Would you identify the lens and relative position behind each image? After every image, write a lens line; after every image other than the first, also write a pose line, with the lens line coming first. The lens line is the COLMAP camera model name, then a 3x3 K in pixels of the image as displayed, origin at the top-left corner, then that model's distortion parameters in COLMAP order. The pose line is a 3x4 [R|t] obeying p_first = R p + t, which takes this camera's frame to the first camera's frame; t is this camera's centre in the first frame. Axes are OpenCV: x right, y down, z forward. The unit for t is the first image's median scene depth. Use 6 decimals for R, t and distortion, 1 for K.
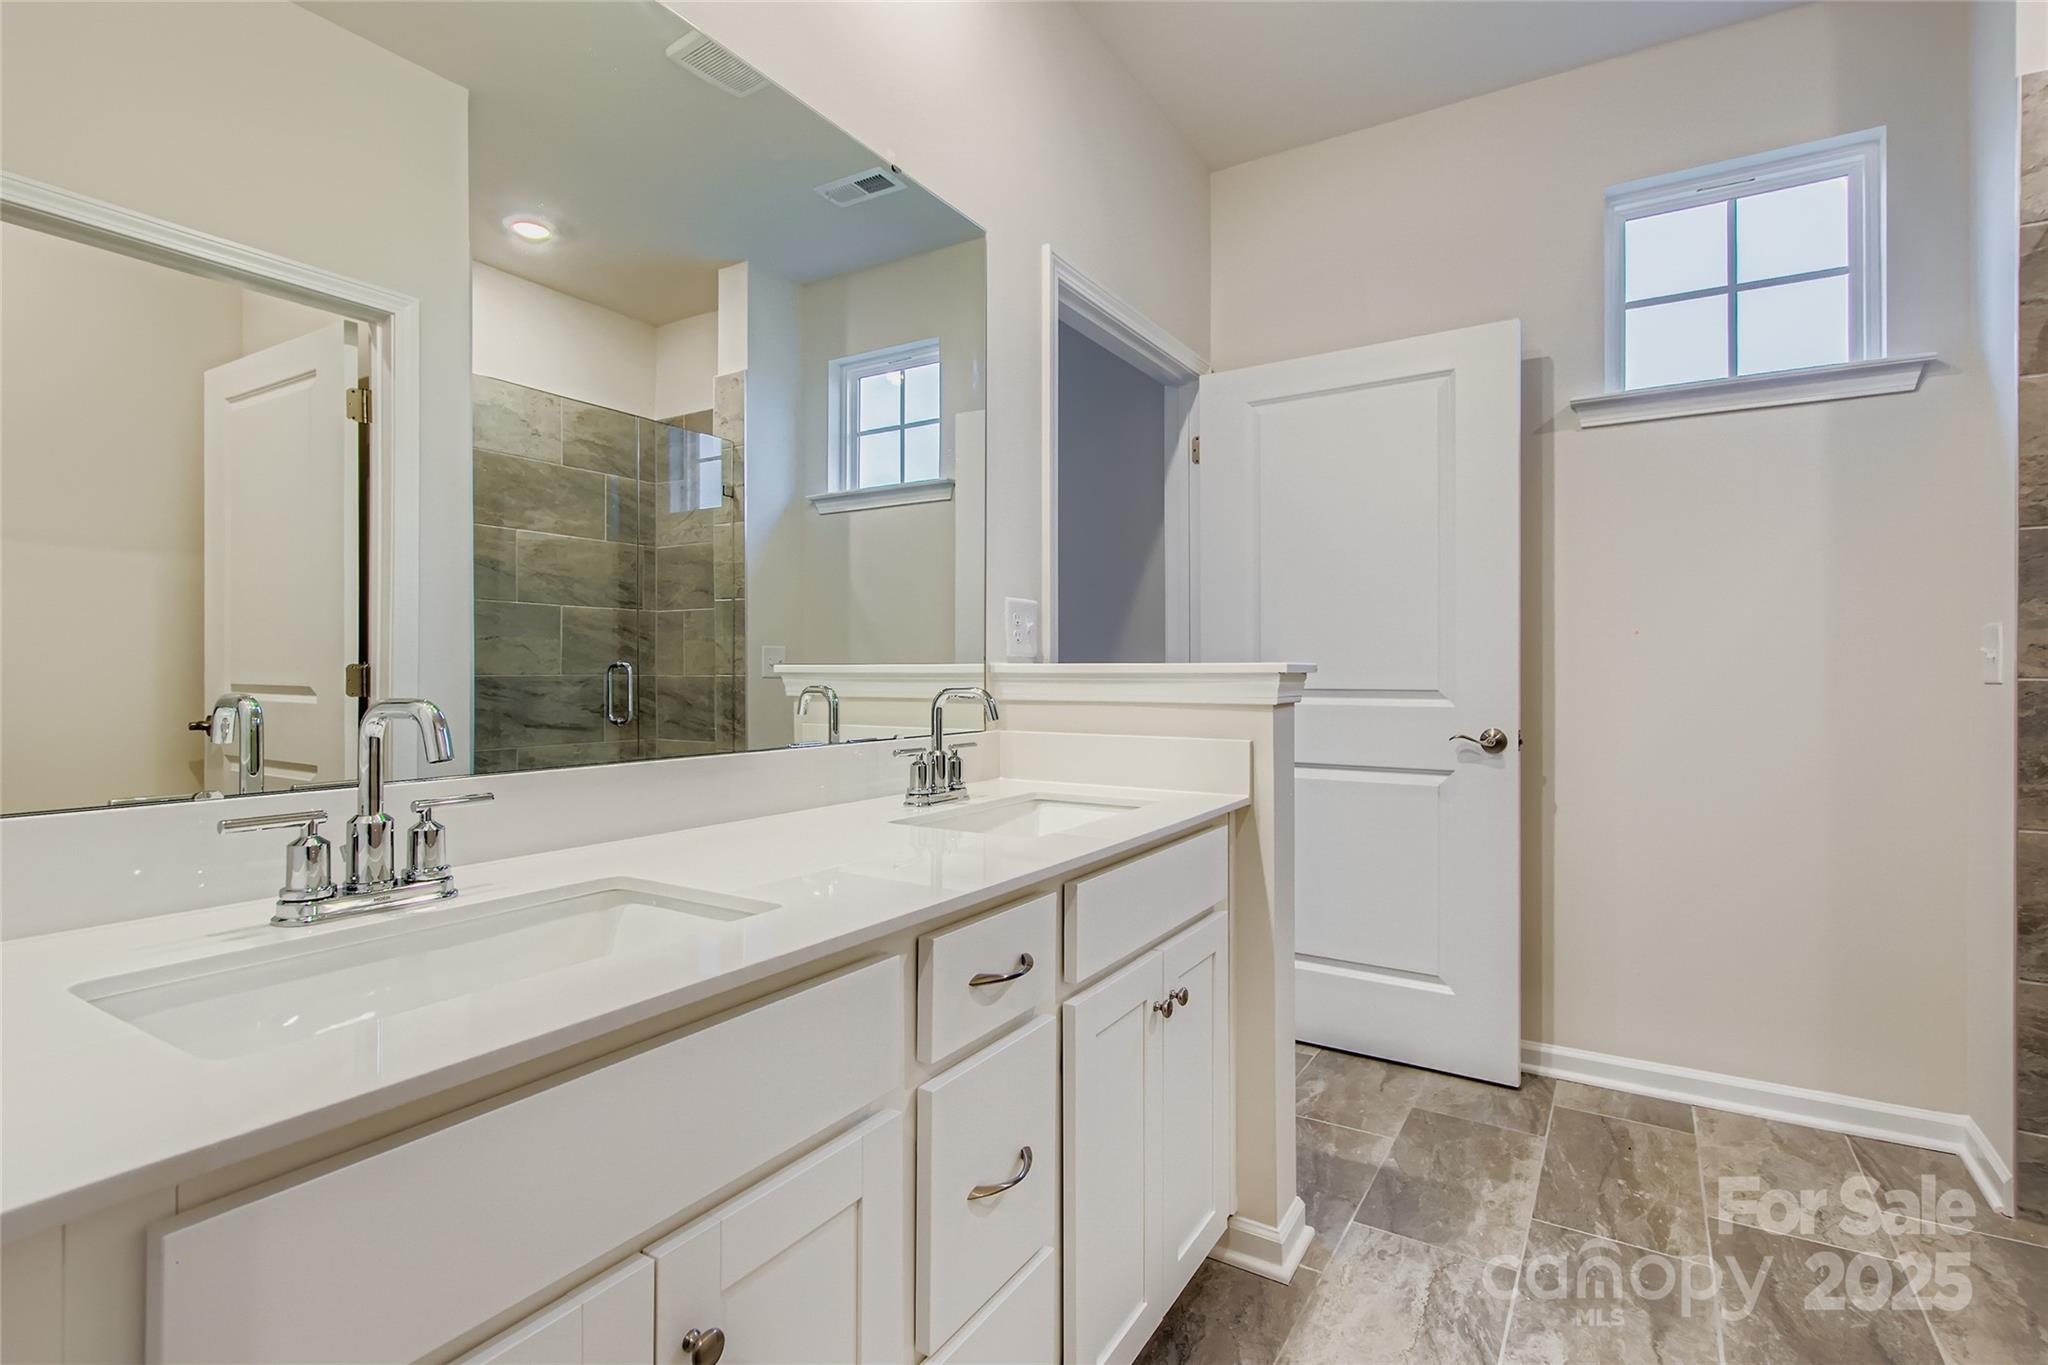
lens RADIAL K [[972.6, 0, 1041.2], [0, 972.6, 674.5], [0, 0, 1]] dist [-0.000138, 0.000071]
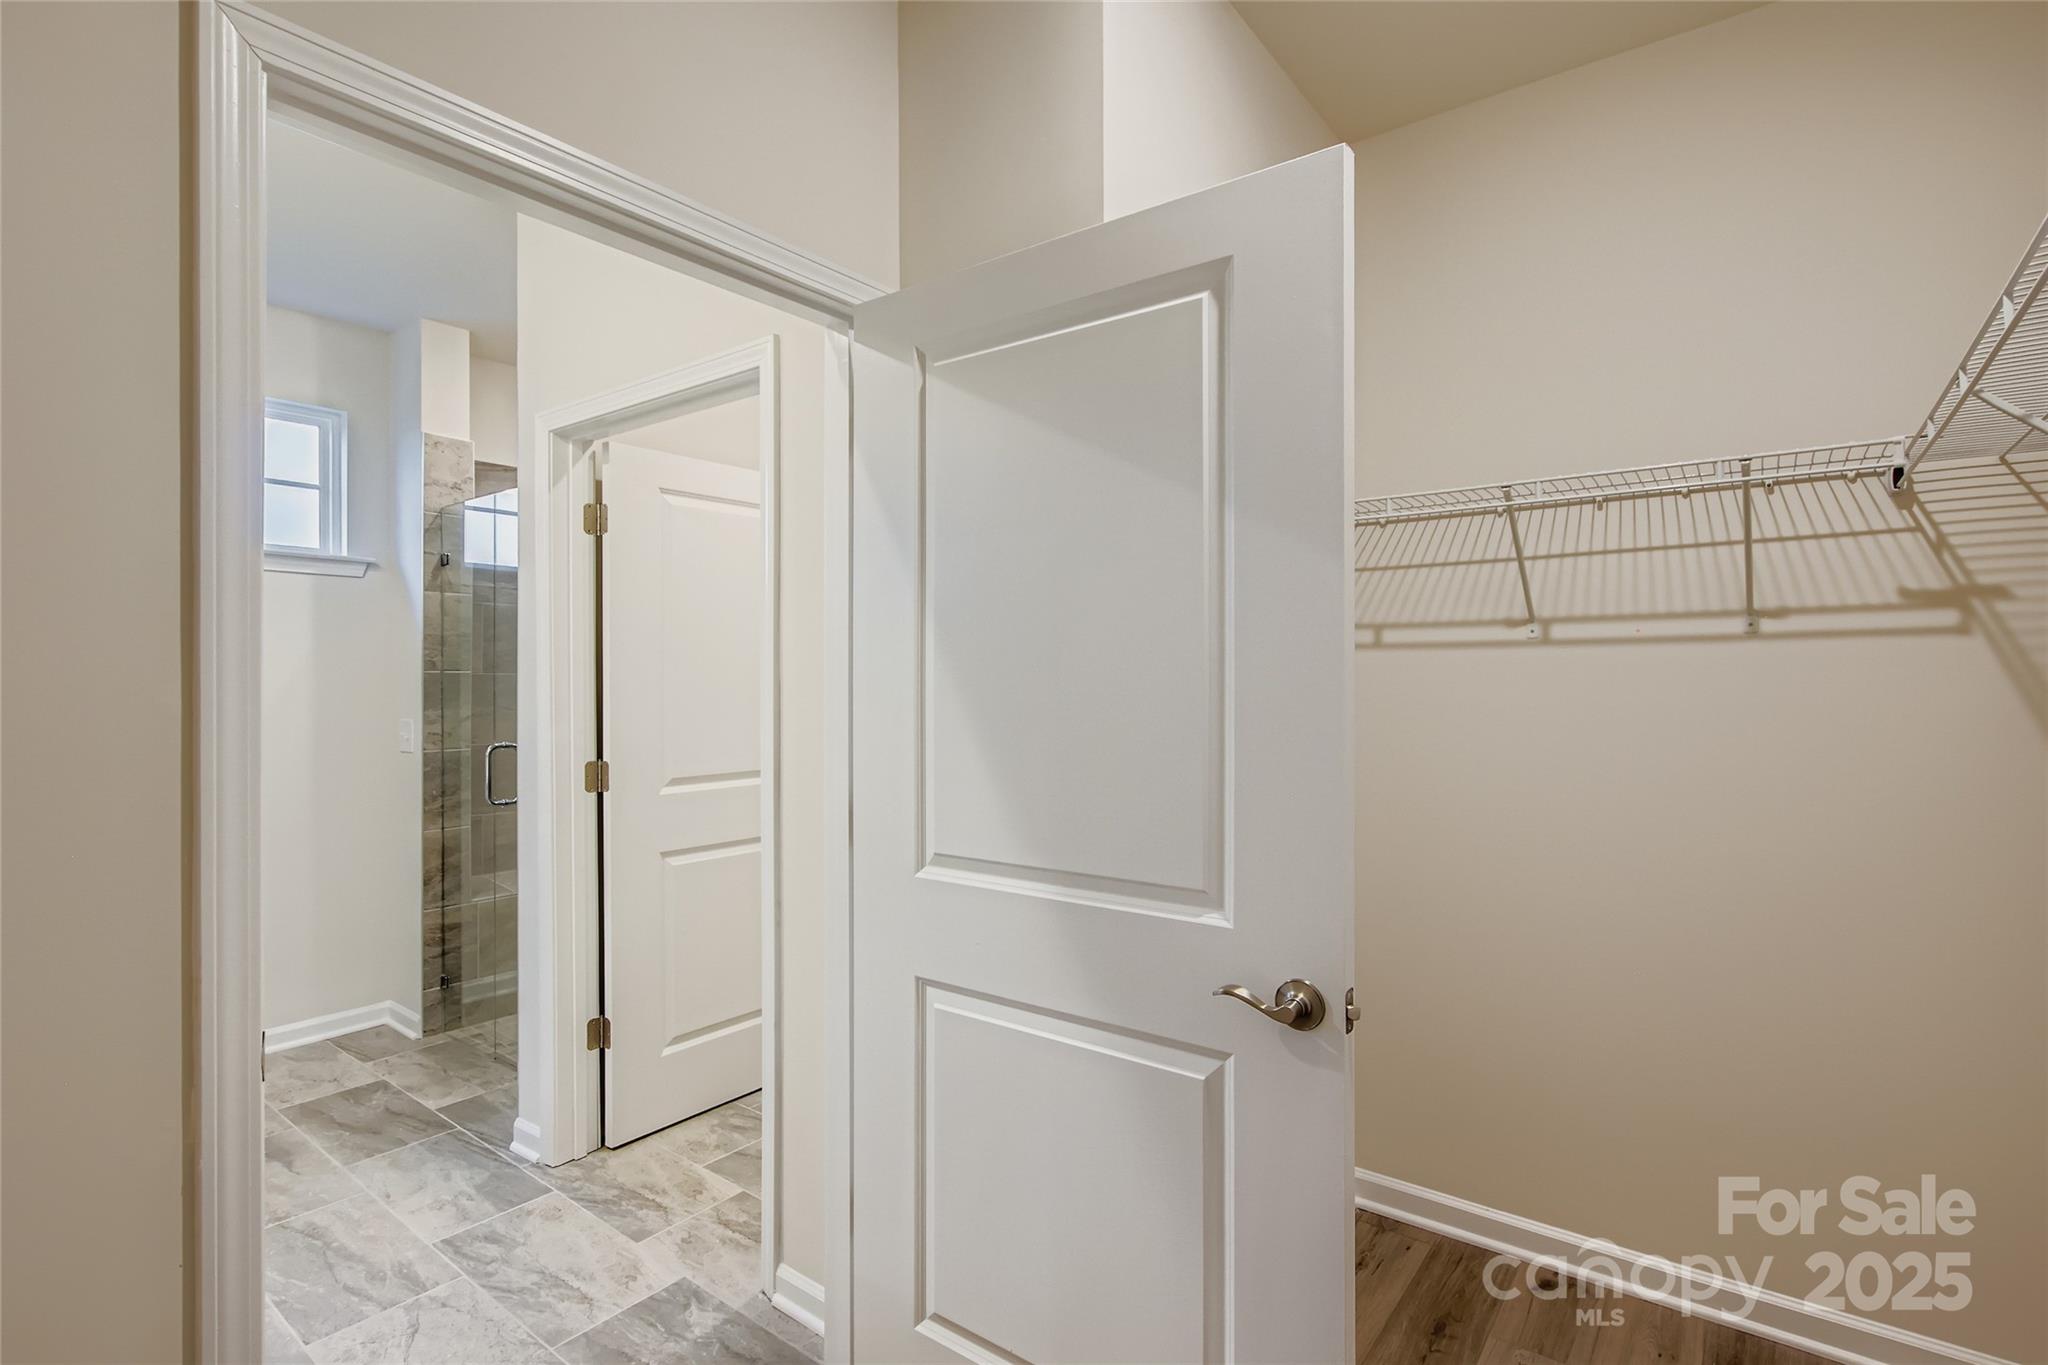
lens RADIAL K [[972.6, 0, 1041.2], [0, 972.6, 674.5], [0, 0, 1]] dist [-0.000138, 0.000071]
pose [[0.104299, 0.005691, 0.994530, -0.746526], [0.005931, 0.999962, -0.006344, -0.124639], [-0.994528, 0.006560, 0.104261, -0.389624]]
